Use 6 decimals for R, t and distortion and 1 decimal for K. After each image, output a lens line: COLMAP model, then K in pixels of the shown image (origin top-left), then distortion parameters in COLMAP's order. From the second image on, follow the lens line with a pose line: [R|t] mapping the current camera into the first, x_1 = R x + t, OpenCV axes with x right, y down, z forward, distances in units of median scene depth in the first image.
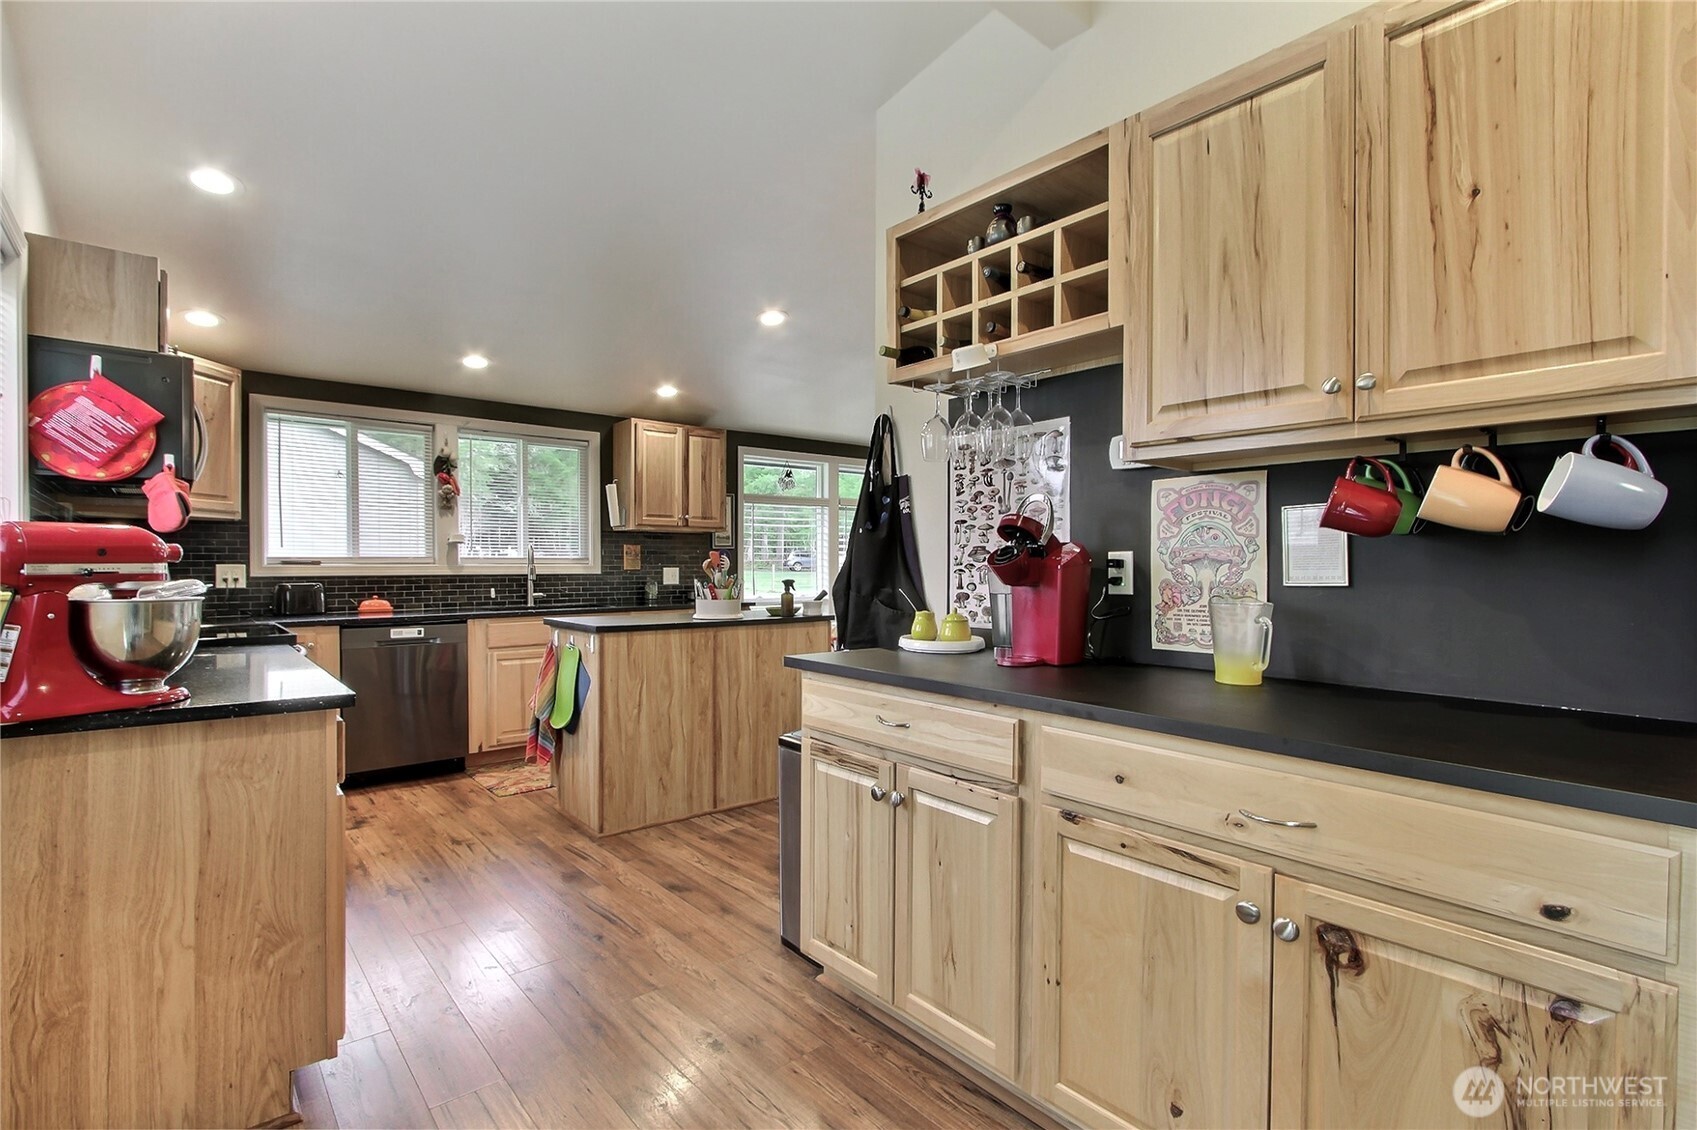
lens RADIAL K [[798.2, 0, 848.1], [0, 798.2, 566.1], [0, 0, 1]] dist [-0.013405, -0.000559]
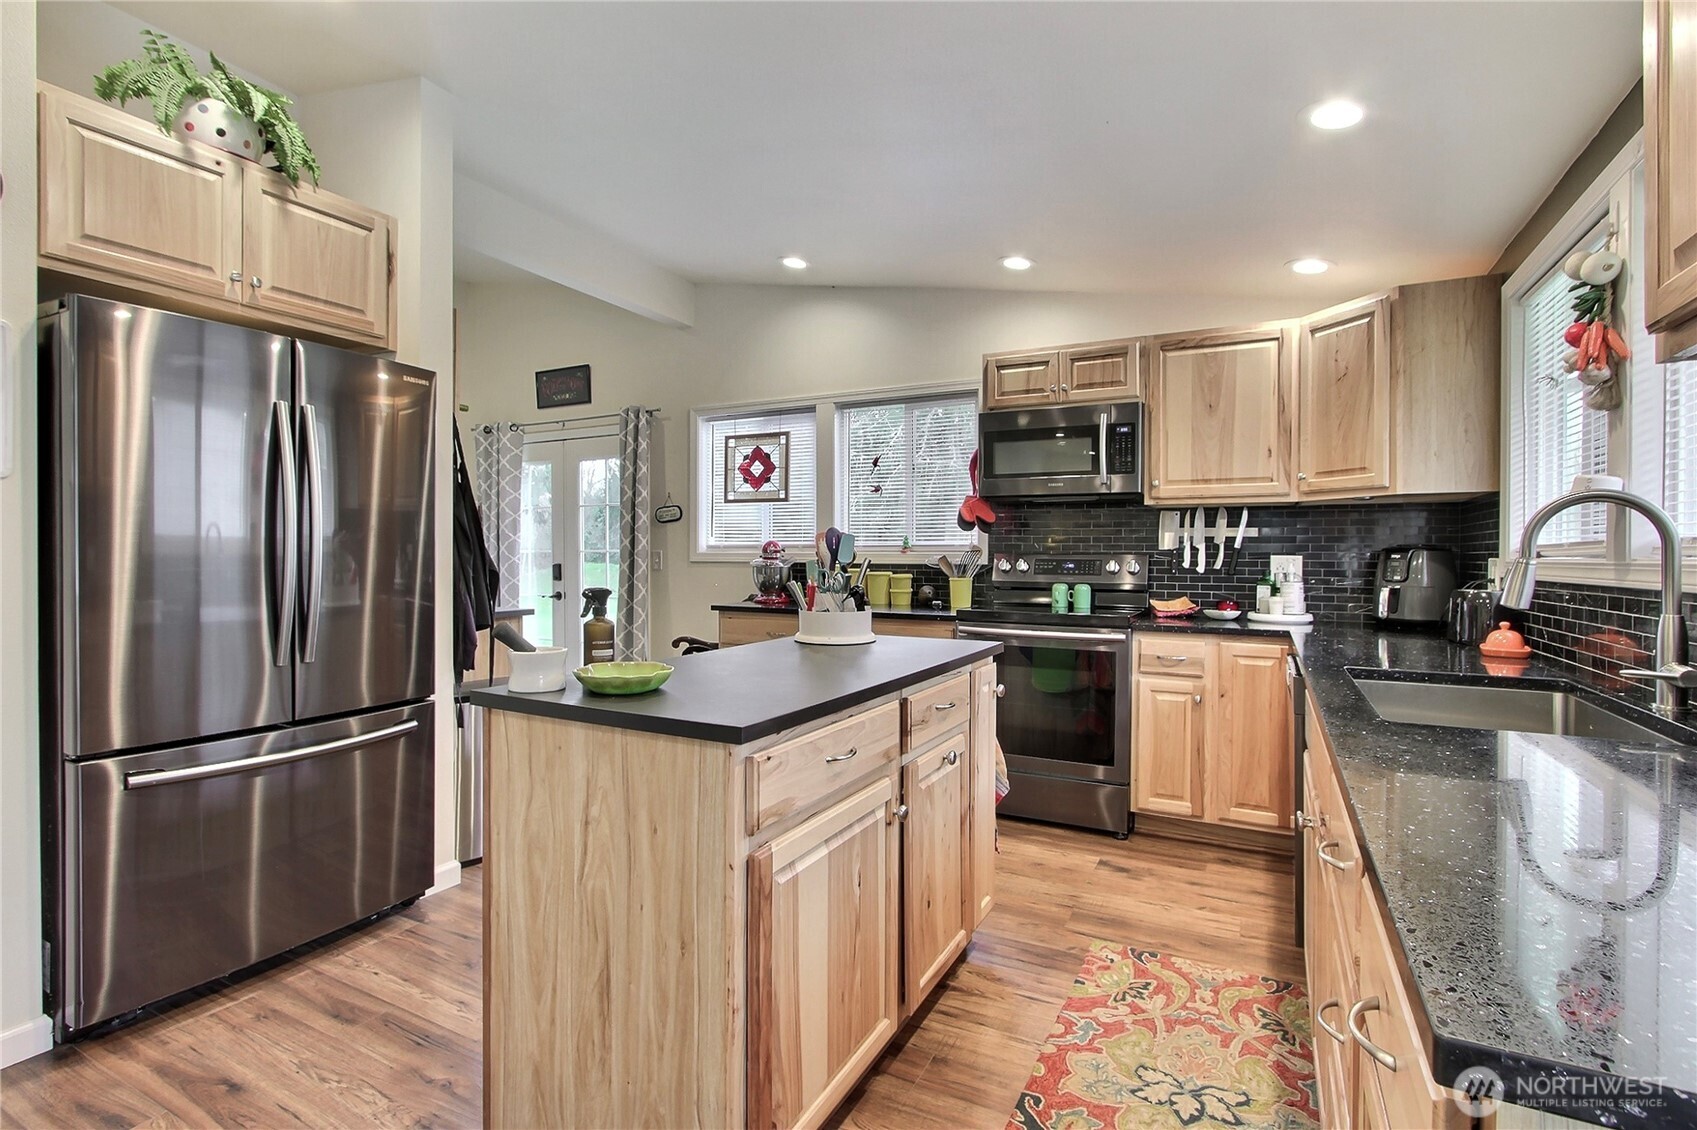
lens RADIAL K [[798.2, 0, 881.4], [0, 798.2, 554.3], [0, 0, 1]] dist [-0.013405, -0.000559]
pose [[-0.916584, -0.004539, -0.399817, -0.042707], [-0.005009, 0.999987, 0.000131, -0.001930], [0.399811, 0.002123, -0.916595, 1.266415]]
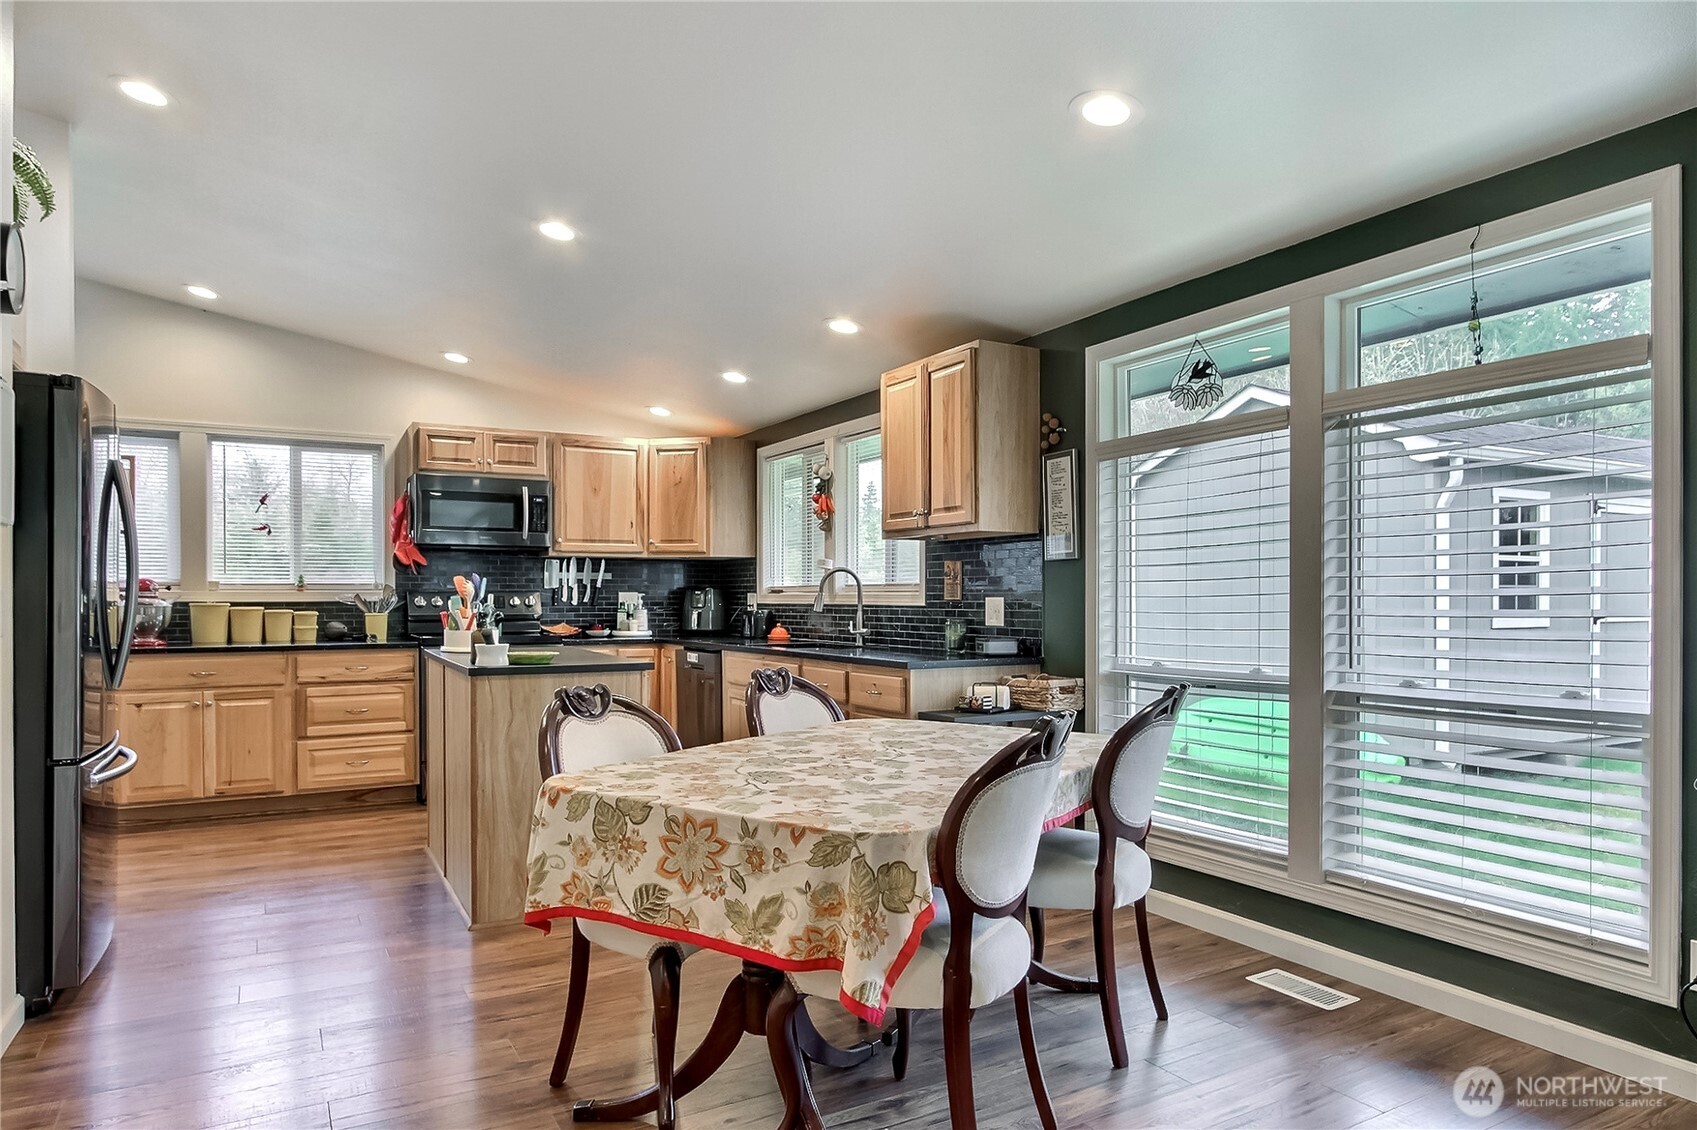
lens RADIAL K [[1045.2, 0, 852.7], [0, 1045.2, 574.4], [0, 0, 1]] dist [0.005464, 0.000911]
pose [[-0.201307, -0.018782, -0.979348, 0.687230], [-0.001373, 0.999821, -0.018892, -0.000566], [0.979527, -0.002458, -0.201296, 1.333819]]
